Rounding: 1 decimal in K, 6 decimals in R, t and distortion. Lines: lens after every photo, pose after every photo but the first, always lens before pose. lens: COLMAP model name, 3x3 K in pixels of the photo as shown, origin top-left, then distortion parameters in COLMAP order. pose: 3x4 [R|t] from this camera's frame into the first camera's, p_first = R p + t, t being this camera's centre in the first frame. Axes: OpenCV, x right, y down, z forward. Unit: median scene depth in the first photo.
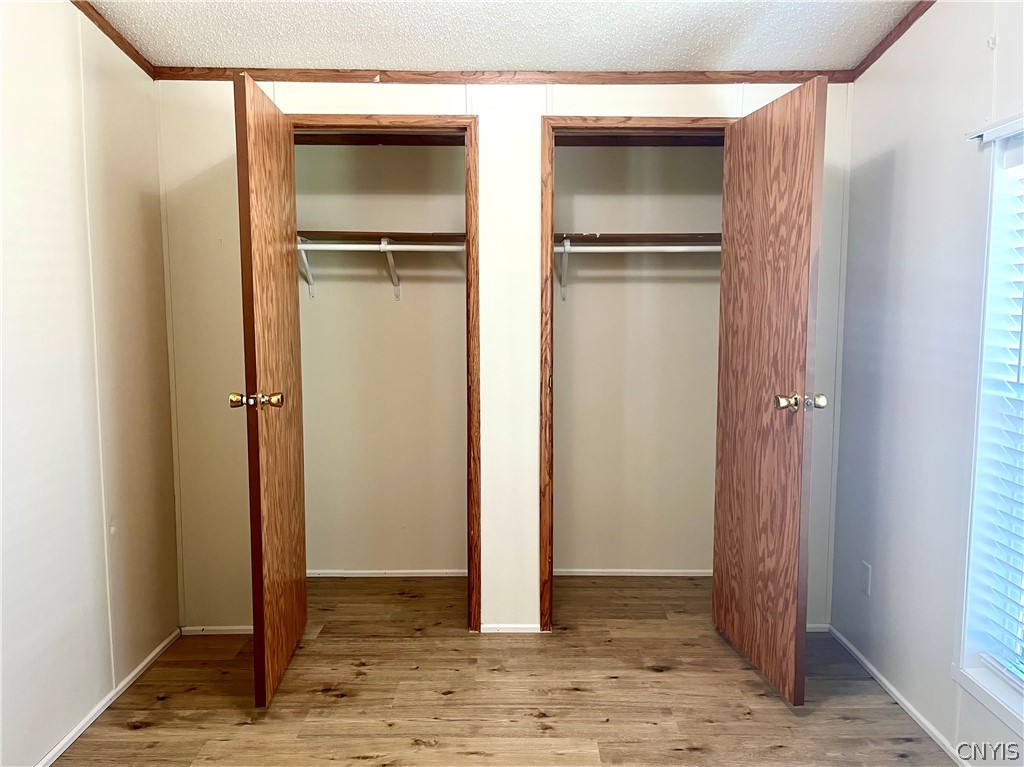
lens RADIAL K [[774.9, 0, 519.0], [0, 774.9, 384.8], [0, 0, 1]] dist [0.072270, -0.106408]
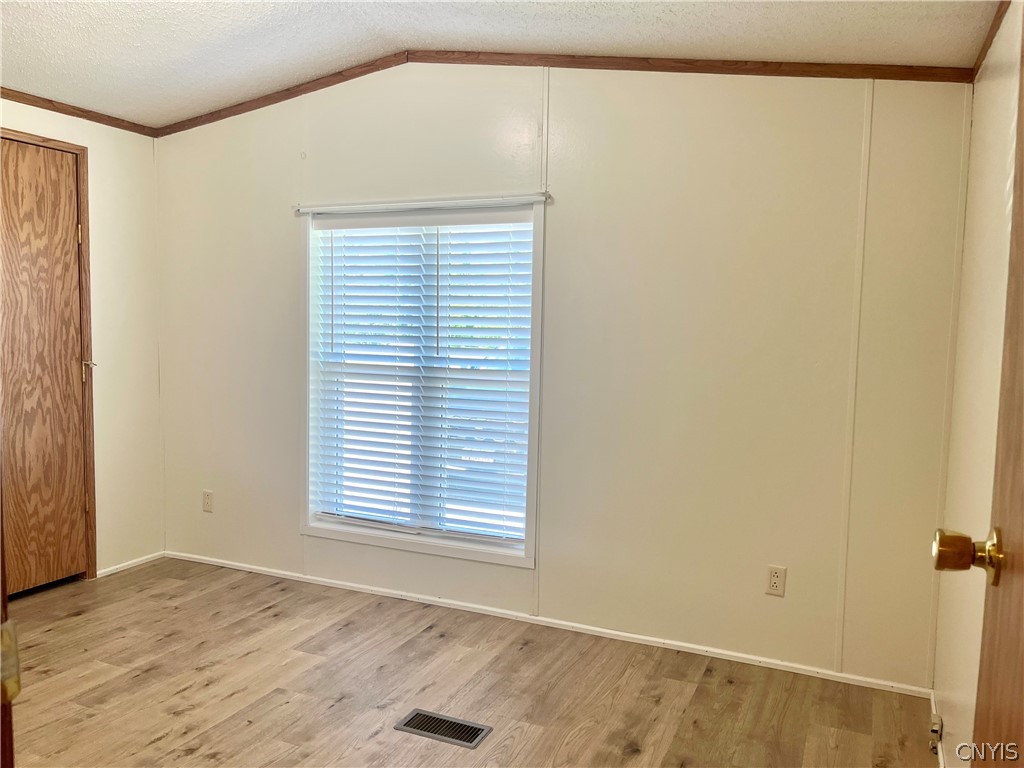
lens RADIAL K [[774.9, 0, 519.0], [0, 774.9, 385.3], [0, 0, 1]] dist [0.072270, -0.106408]
pose [[0.404809, -0.057919, 0.912565, -0.687923], [0.060835, 0.997487, 0.036323, 0.028003], [-0.912375, 0.040812, 0.407315, -0.095392]]
